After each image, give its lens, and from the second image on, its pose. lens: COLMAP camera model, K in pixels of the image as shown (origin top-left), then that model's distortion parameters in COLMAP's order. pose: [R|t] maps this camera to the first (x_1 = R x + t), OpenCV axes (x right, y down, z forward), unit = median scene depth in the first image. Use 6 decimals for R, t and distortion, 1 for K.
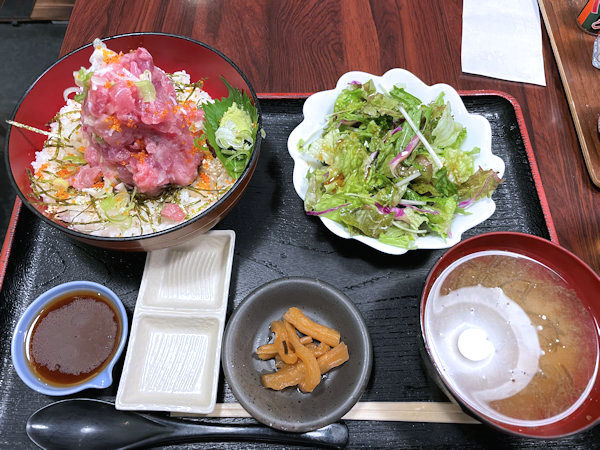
lens RADIAL K [[459.4, 0, 290.0], [0, 459.4, 216.1], [0, 0, 1]] dist [0.064452, -0.122268]
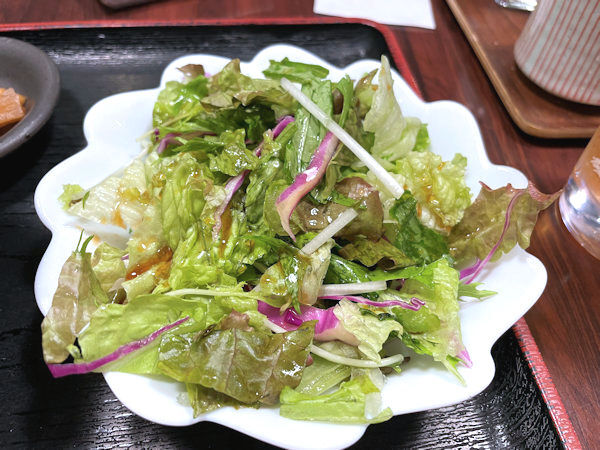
lens RADIAL K [[459.4, 0, 290.0], [0, 459.4, 216.1], [0, 0, 1]] dist [0.064452, -0.122268]
pose [[0.980776, -0.142322, 0.133503, 0.173764], [0.170868, 0.956789, -0.235286, -0.005282], [-0.094248, 0.253574, 0.962714, 0.624747]]
